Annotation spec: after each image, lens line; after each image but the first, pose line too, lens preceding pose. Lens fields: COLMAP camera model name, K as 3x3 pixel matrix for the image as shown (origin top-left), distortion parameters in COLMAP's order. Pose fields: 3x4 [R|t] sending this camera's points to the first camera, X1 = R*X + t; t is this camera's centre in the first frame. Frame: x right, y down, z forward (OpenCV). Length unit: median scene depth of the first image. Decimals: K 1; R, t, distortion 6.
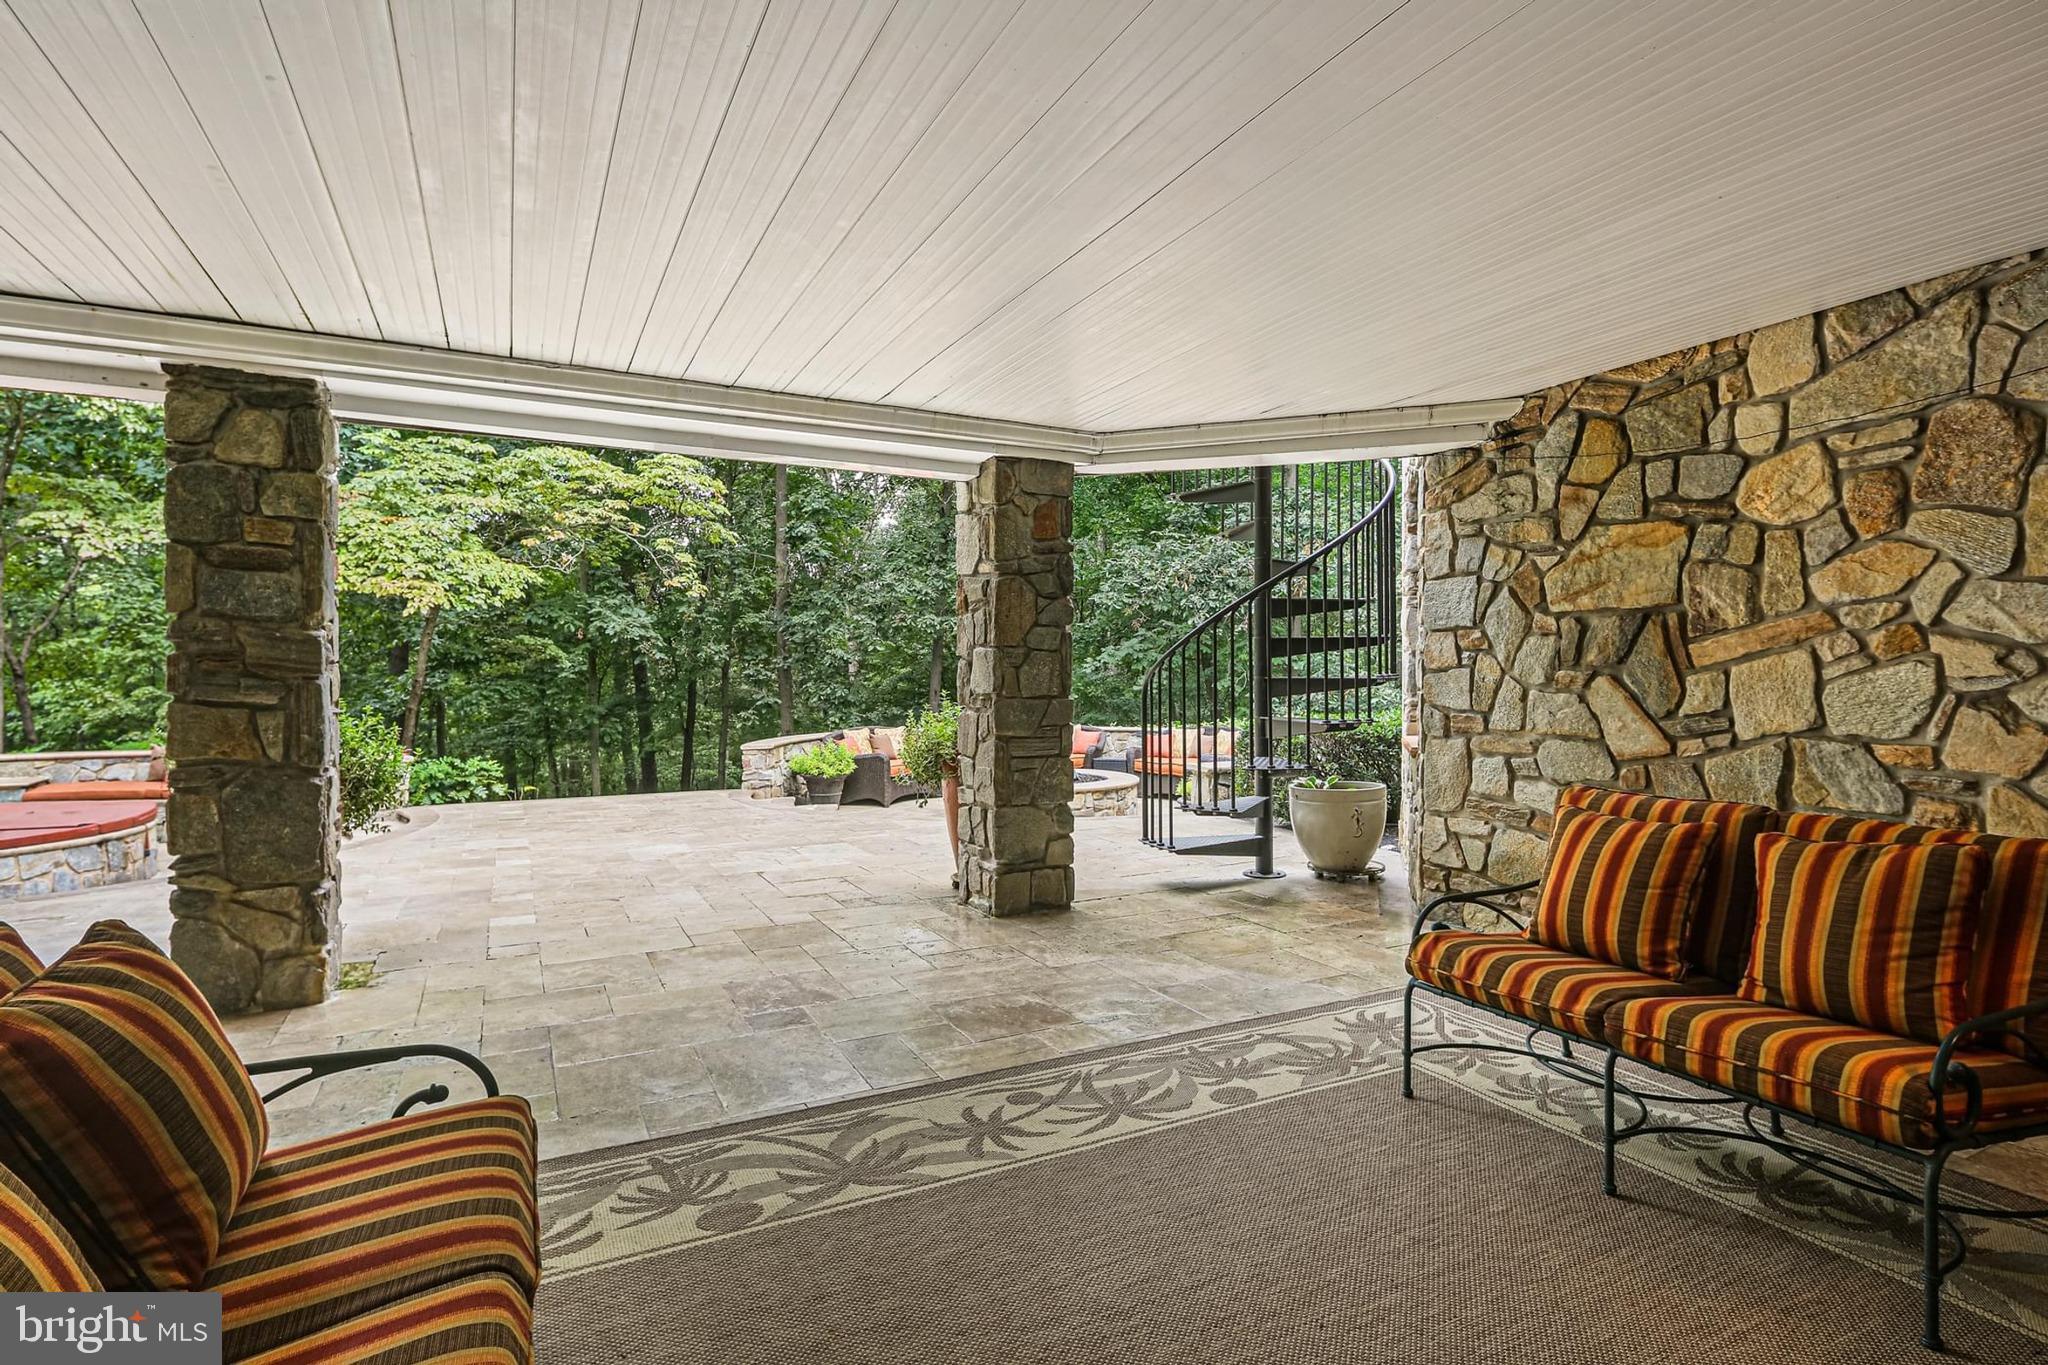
lens RADIAL K [[1004.4, 0, 1029.4], [0, 1004.4, 677.6], [0, 0, 1]] dist [0.003648, 0.000854]
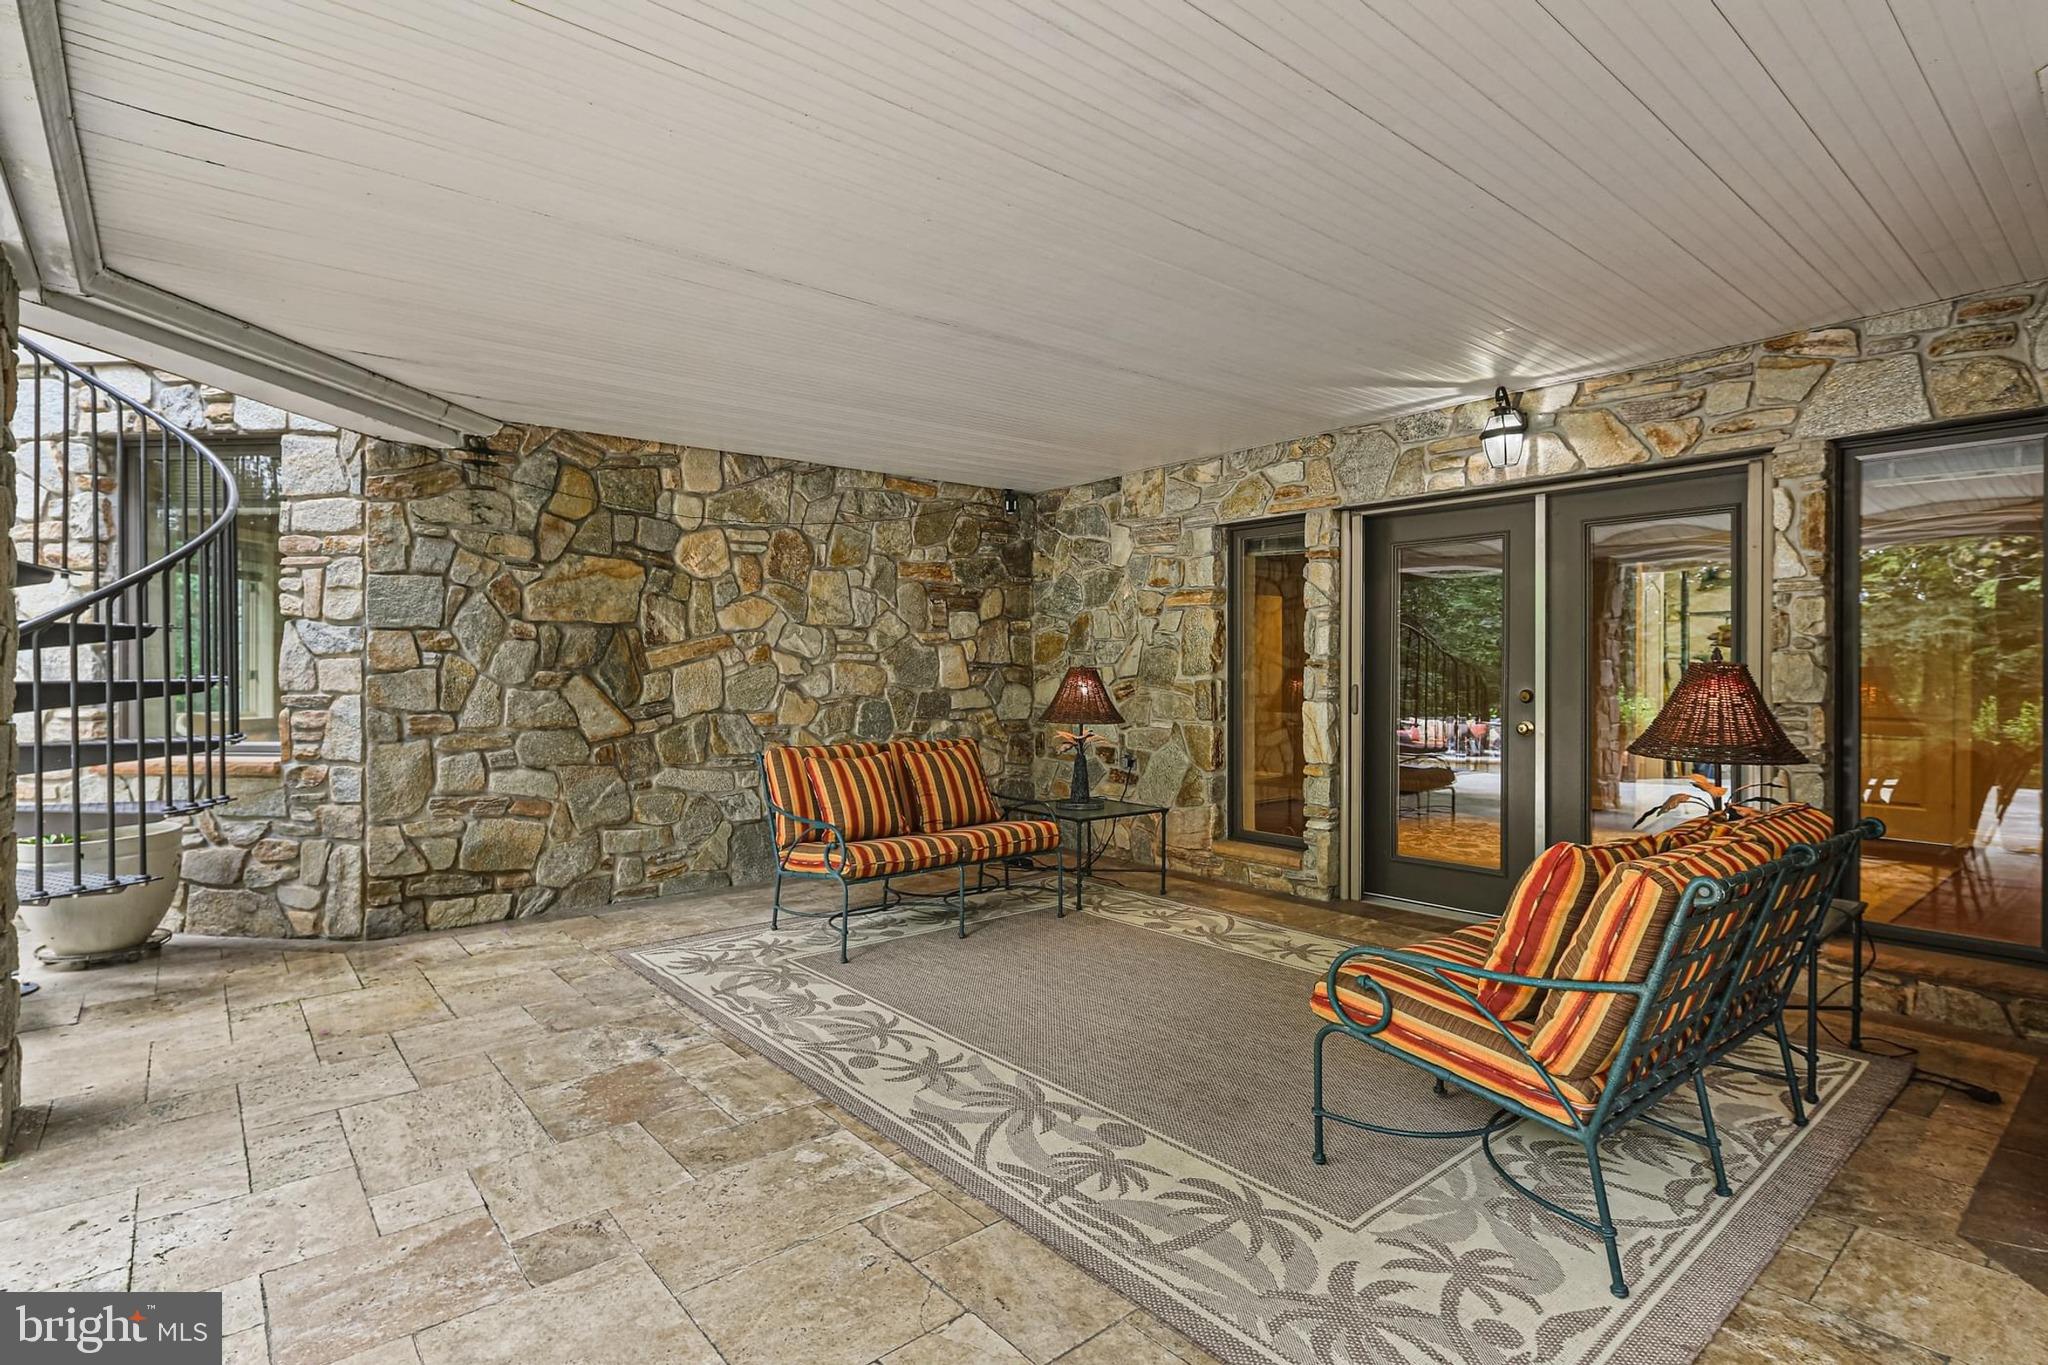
lens RADIAL K [[1004.4, 0, 1029.8], [0, 1004.4, 678.3], [0, 0, 1]] dist [0.003648, 0.000854]
pose [[-0.222949, -0.004479, 0.974820, -0.823692], [0.008871, 0.999939, 0.006624, -0.001635], [-0.974790, 0.010124, -0.222895, 0.793303]]
